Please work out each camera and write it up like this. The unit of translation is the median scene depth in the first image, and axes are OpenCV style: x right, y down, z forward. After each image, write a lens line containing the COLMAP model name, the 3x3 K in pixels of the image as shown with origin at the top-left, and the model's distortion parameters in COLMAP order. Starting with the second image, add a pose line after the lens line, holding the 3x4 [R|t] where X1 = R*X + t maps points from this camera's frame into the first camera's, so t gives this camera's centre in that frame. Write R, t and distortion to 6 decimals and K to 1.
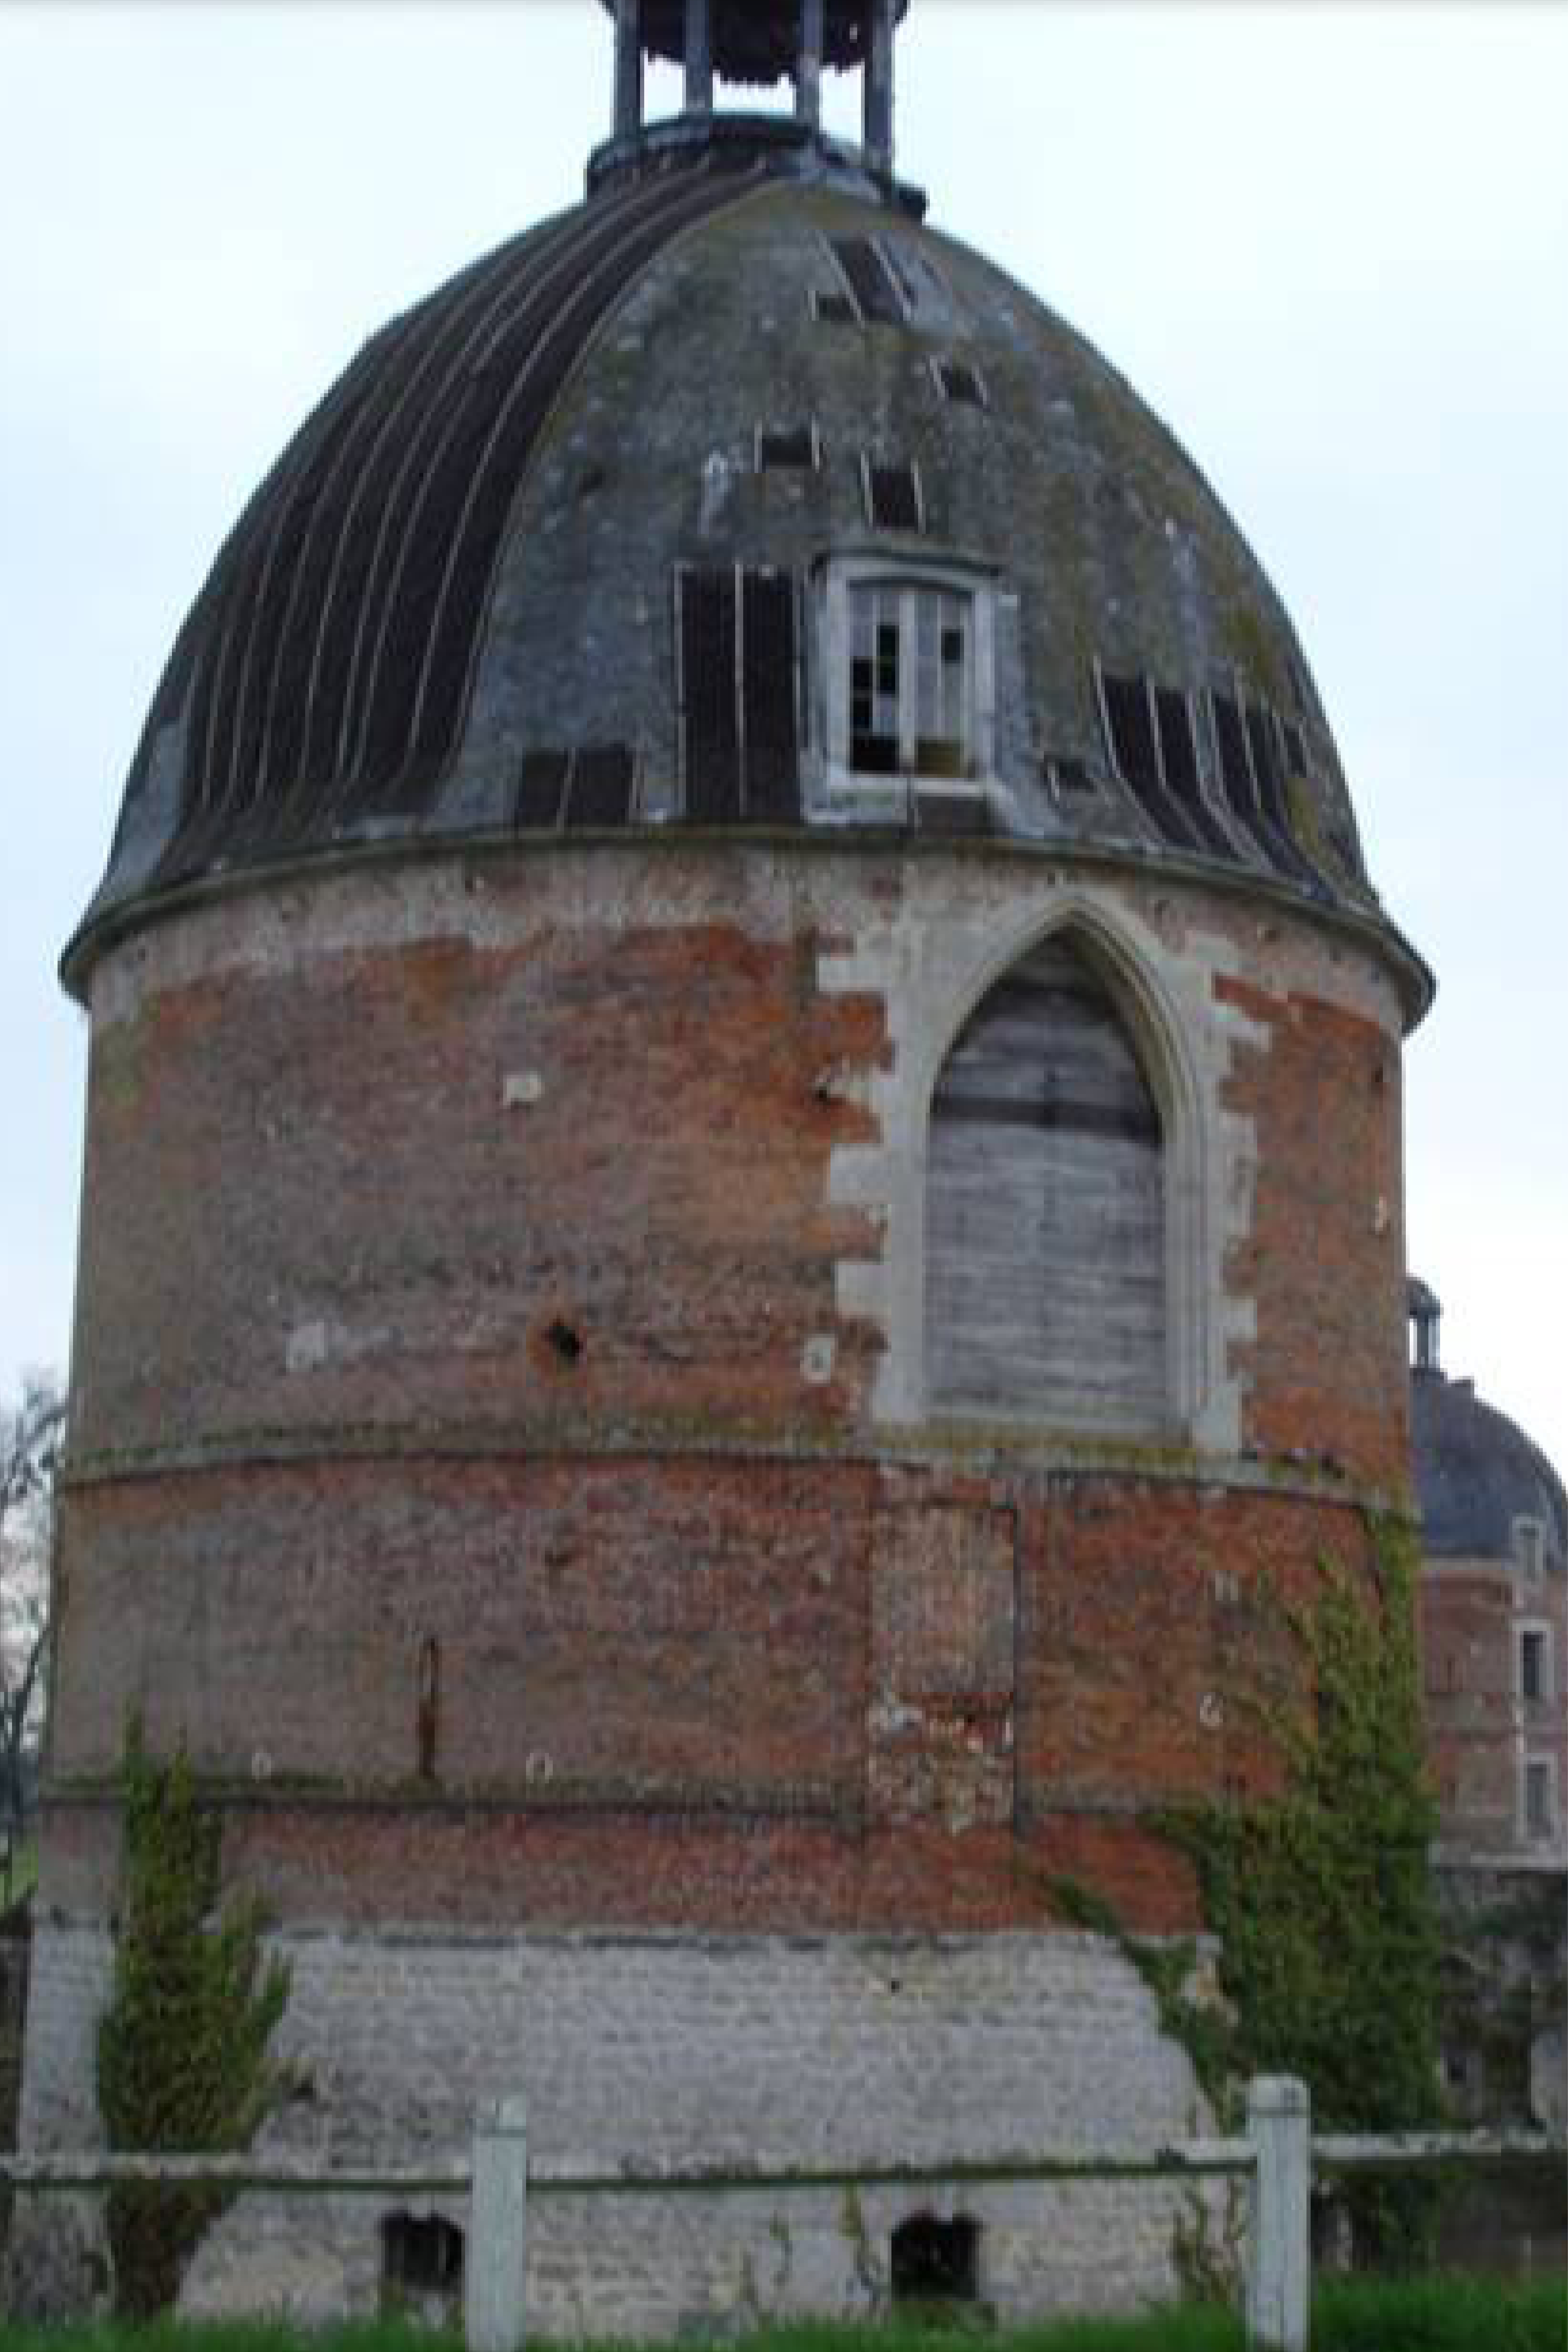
lens RADIAL K [[3433.6, 0, 784.0], [0, 3433.6, 1176.0], [0, 0, 1]] dist [0.008751, -0.399992]
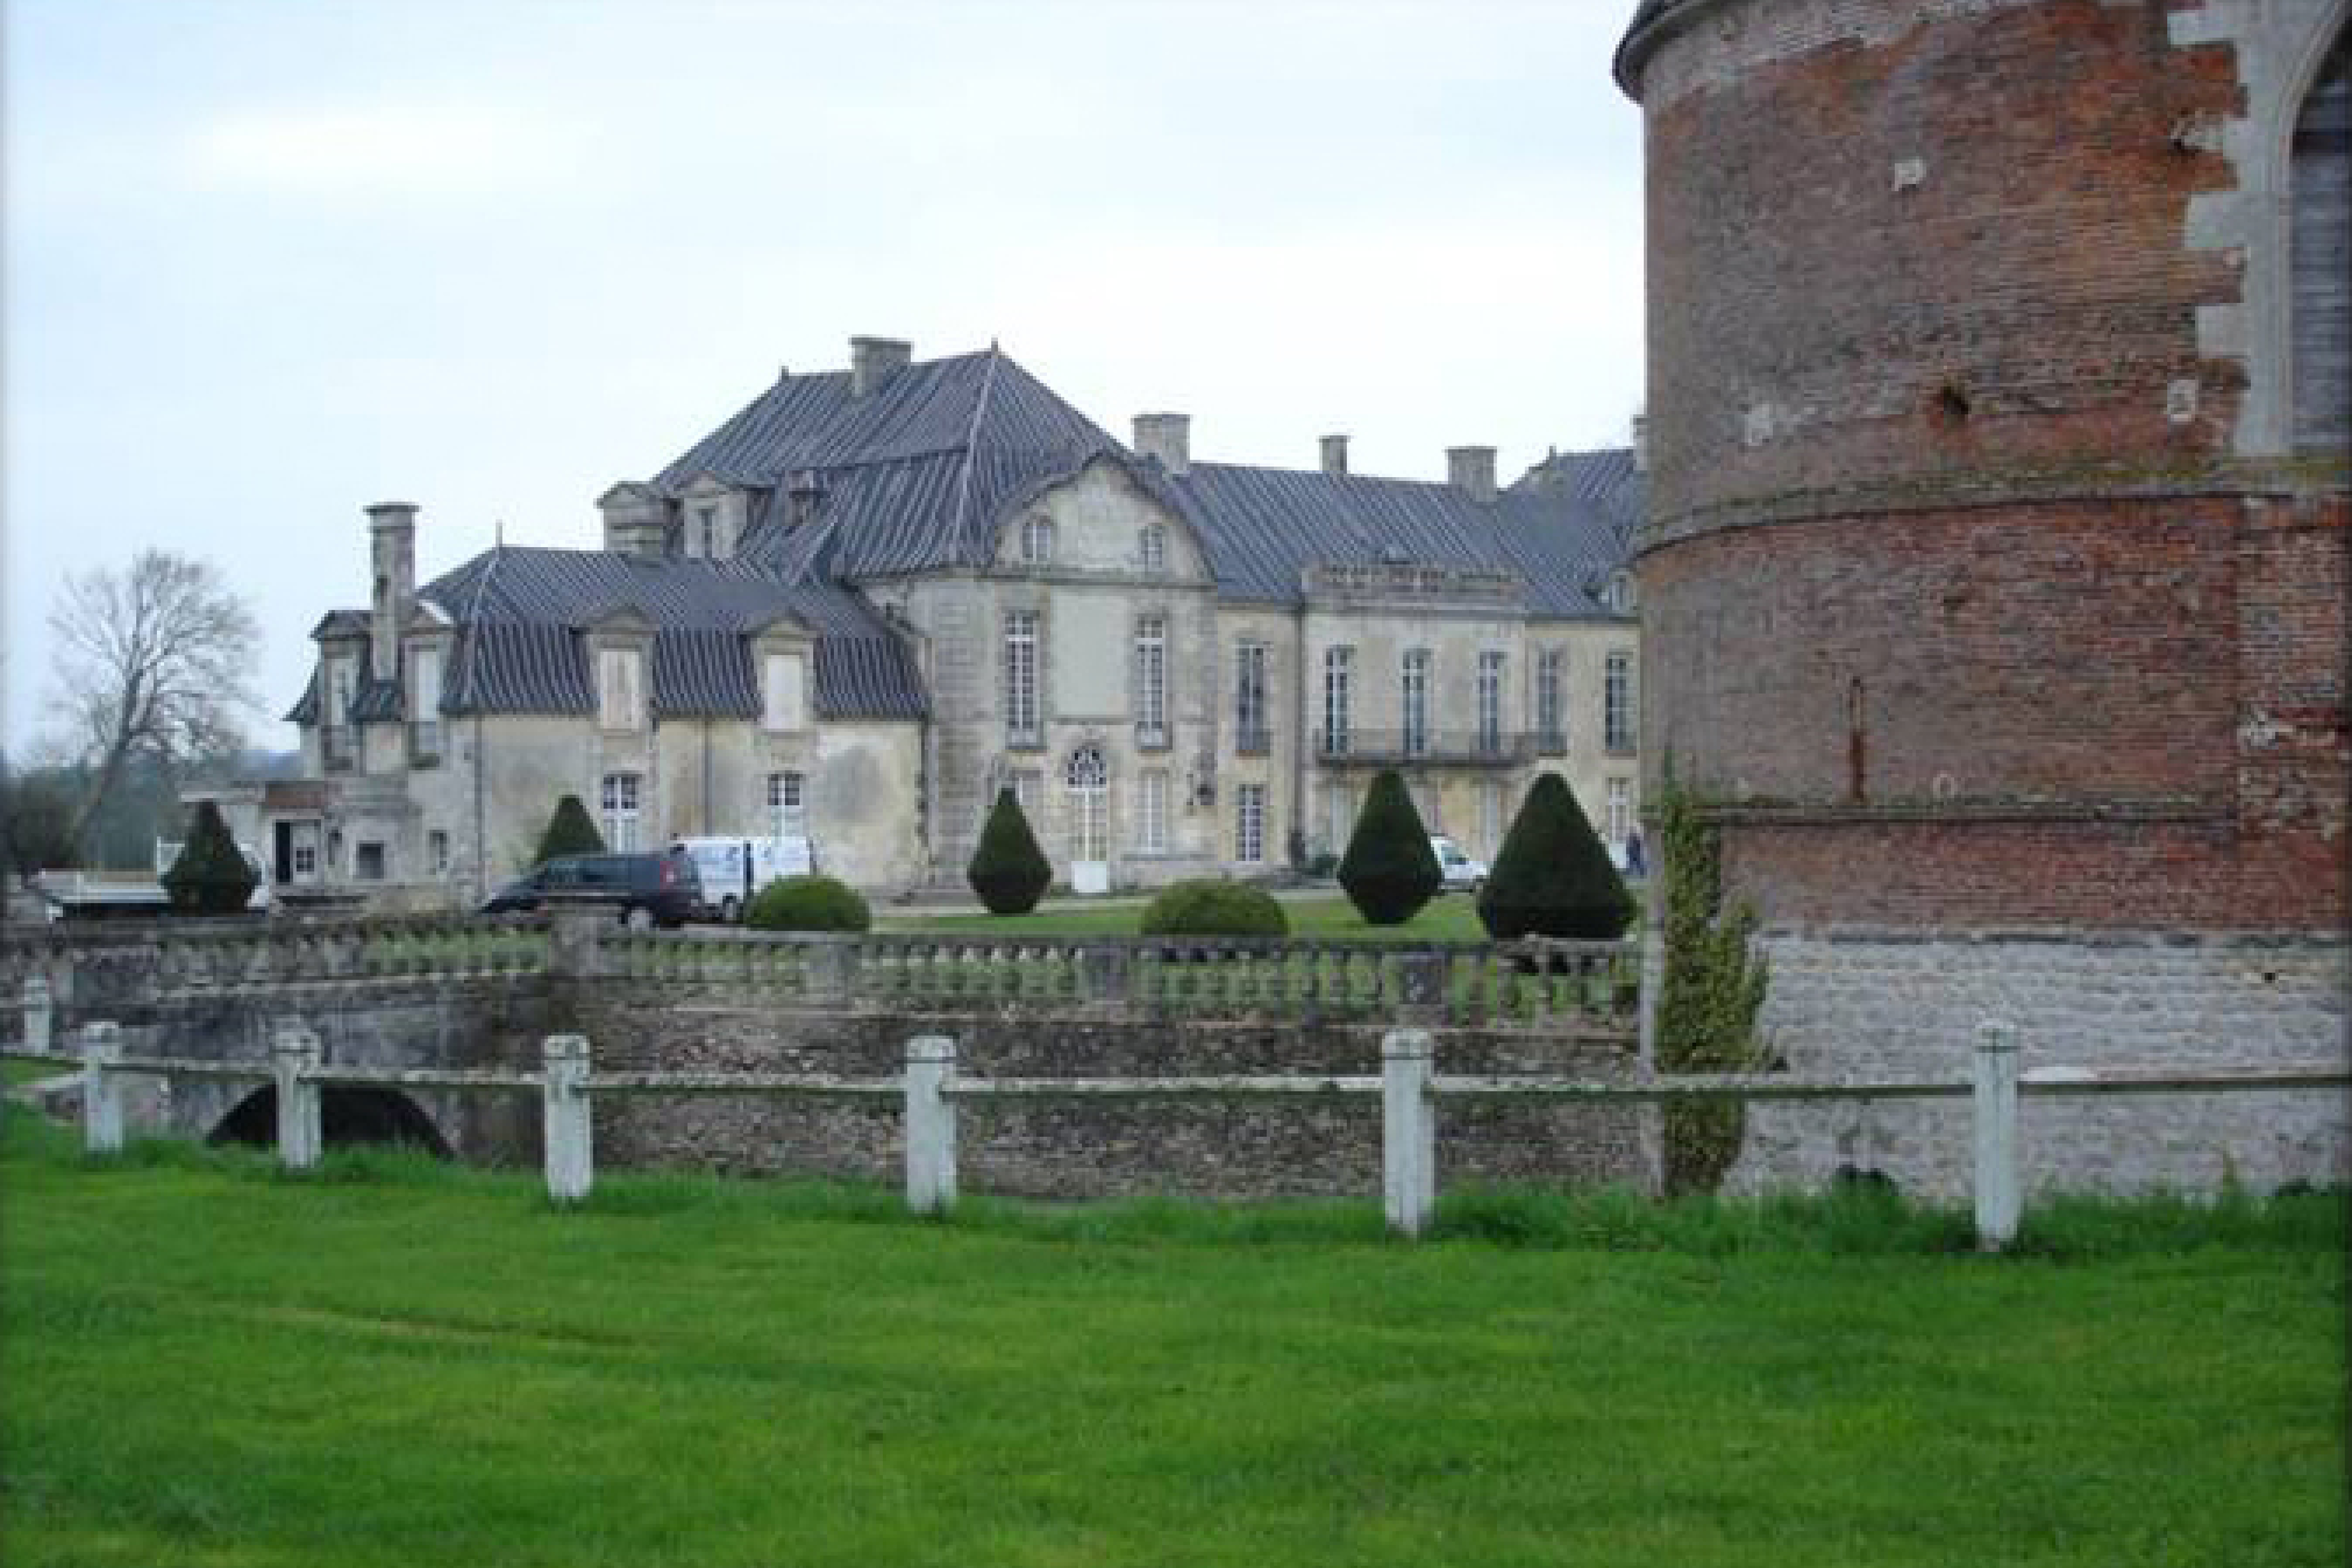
lens RADIAL K [[3433.6, 0, 1174.5], [0, 3433.6, 845.6], [0, 0, 1]] dist [0.008751, -0.399992]
pose [[0.836928, -0.015760, -0.547087, 0.327107], [0.119397, 0.980768, 0.154399, -0.012288], [0.534131, -0.194542, 0.822713, -0.062585]]
